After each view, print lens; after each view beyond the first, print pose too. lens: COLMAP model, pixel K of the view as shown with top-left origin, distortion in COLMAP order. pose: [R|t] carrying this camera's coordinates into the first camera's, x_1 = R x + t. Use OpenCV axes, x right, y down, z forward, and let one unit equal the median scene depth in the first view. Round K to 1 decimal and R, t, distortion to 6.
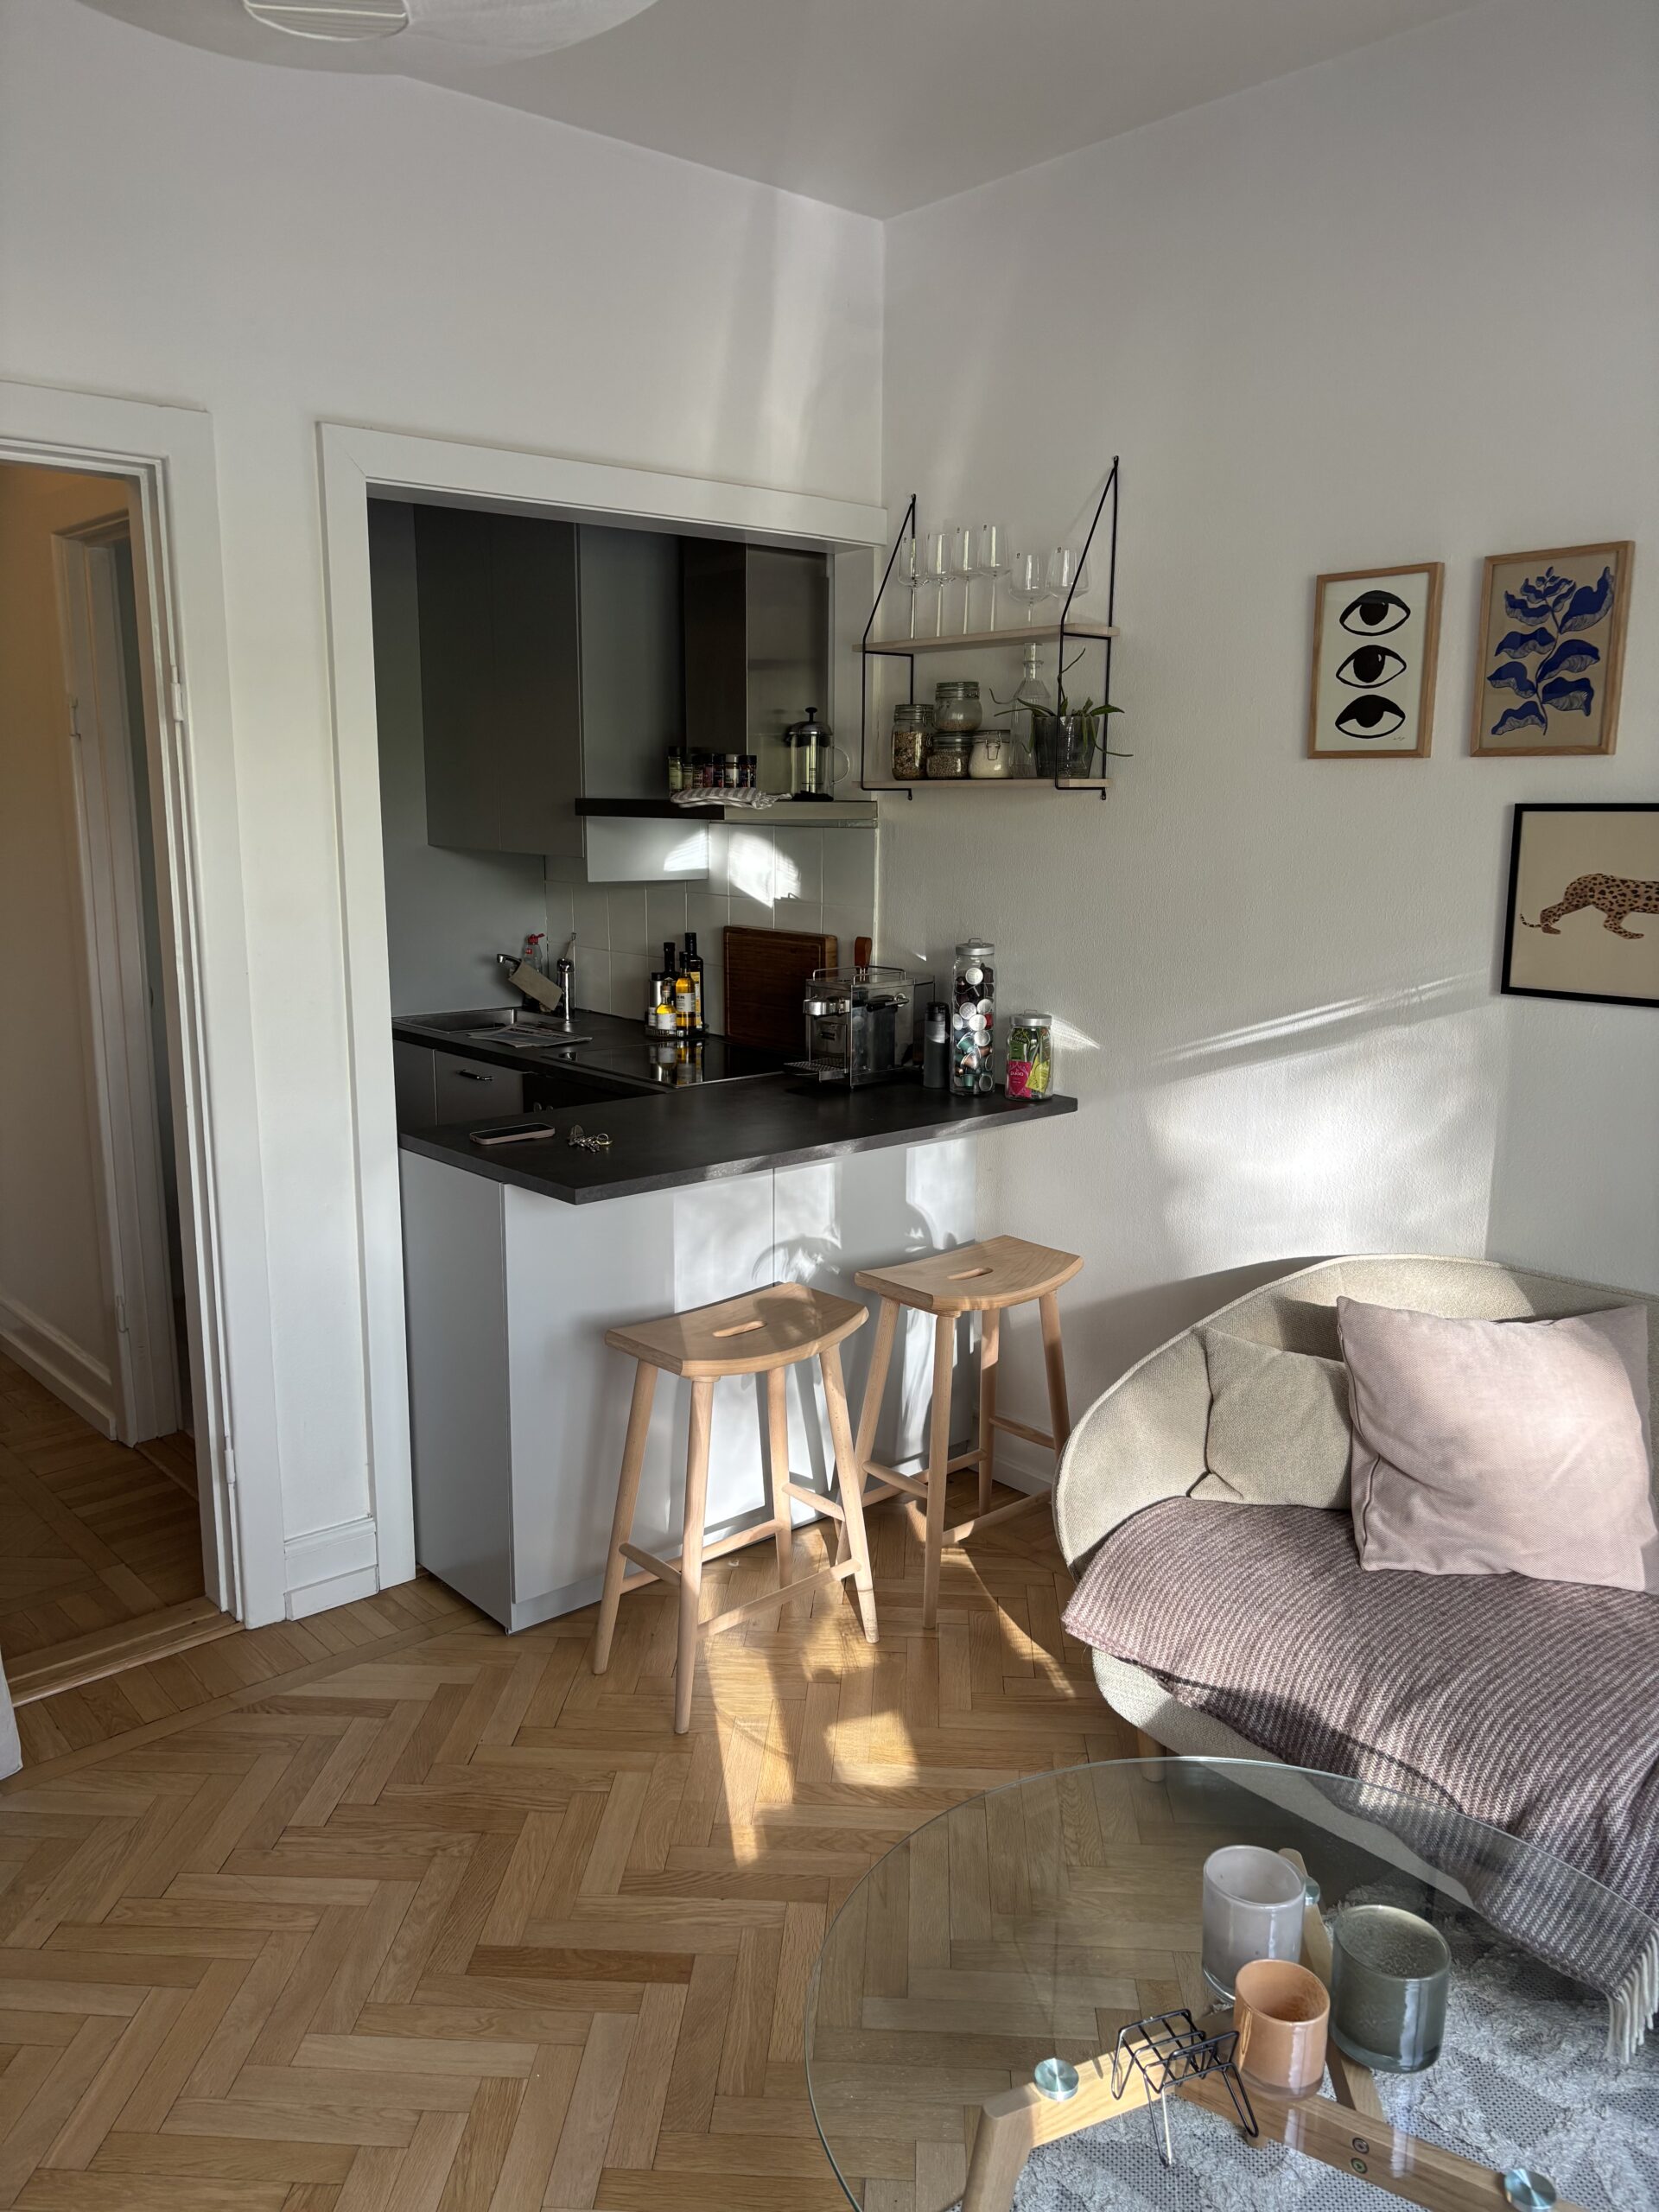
lens RADIAL K [[1723.3, 0, 823.0], [0, 1723.3, 1106.7], [0, 0, 1]] dist [0.079169, -0.004303]
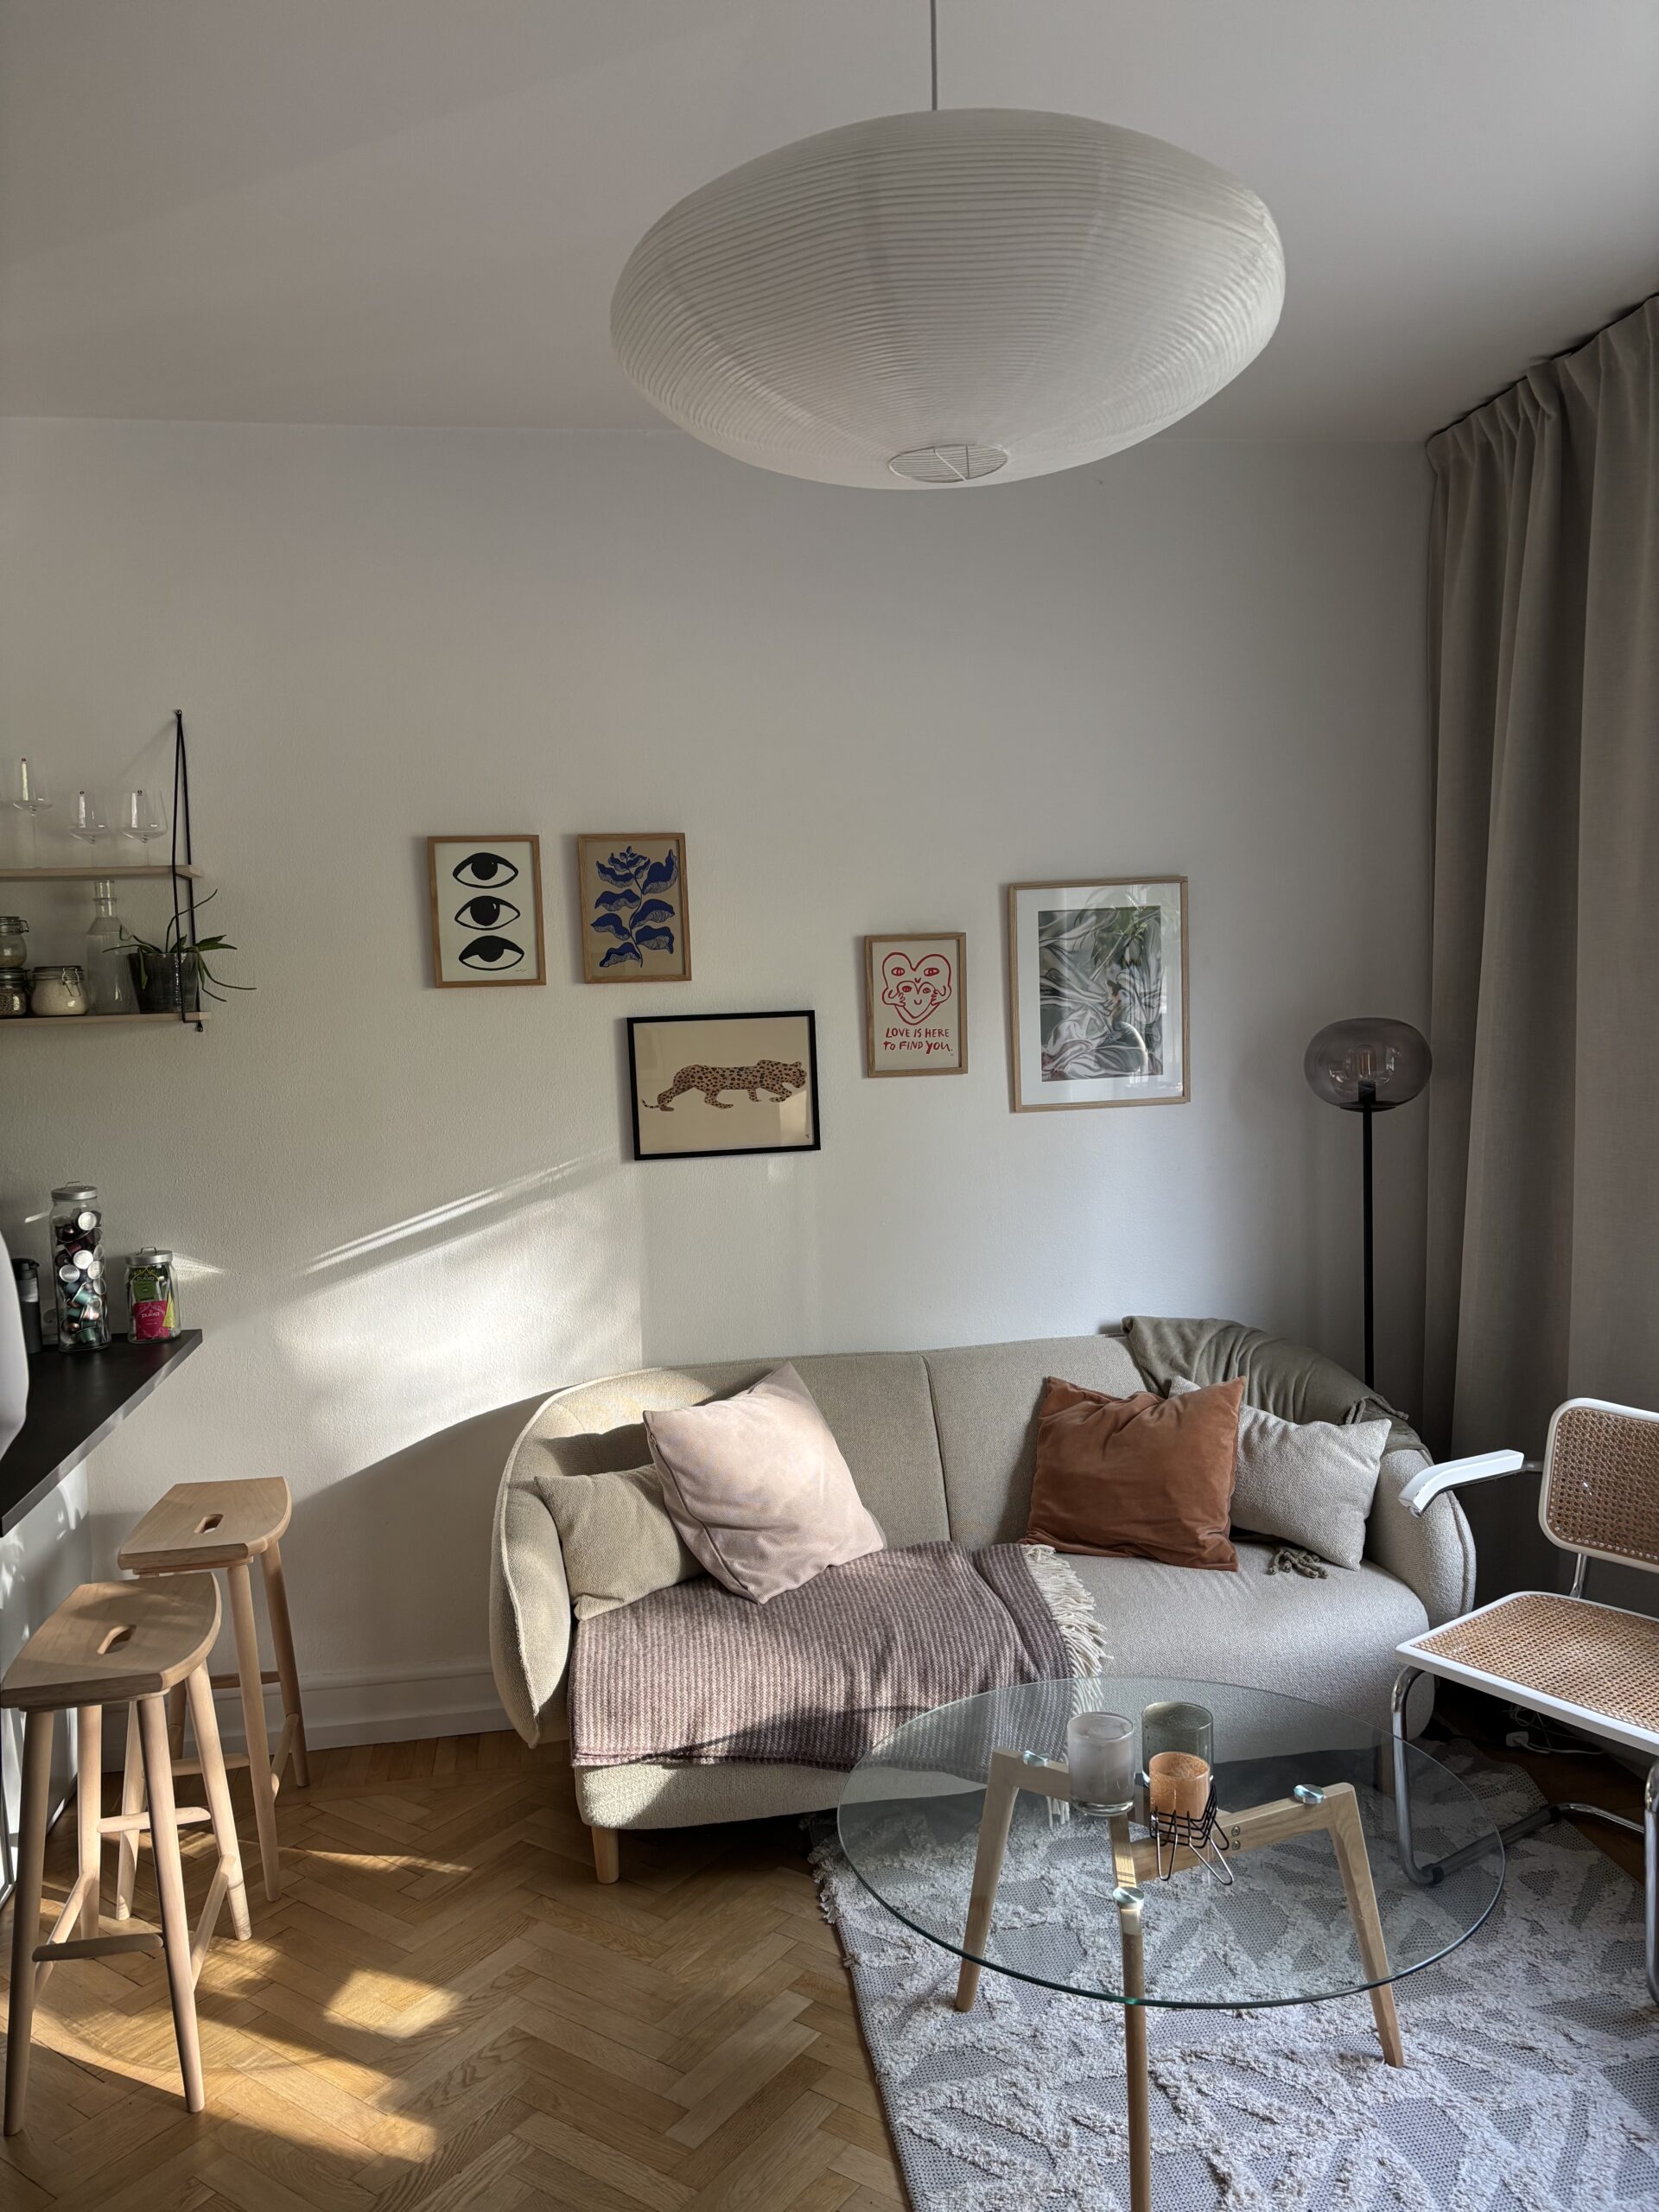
lens RADIAL K [[1723.3, 0, 823.0], [0, 1723.3, 1106.7], [0, 0, 1]] dist [0.079169, -0.004303]
pose [[0.530202, -0.087548, 0.843339, -0.622707], [0.191560, 0.981305, -0.018562, -0.054064], [-0.825948, 0.171391, 0.537061, 0.187003]]
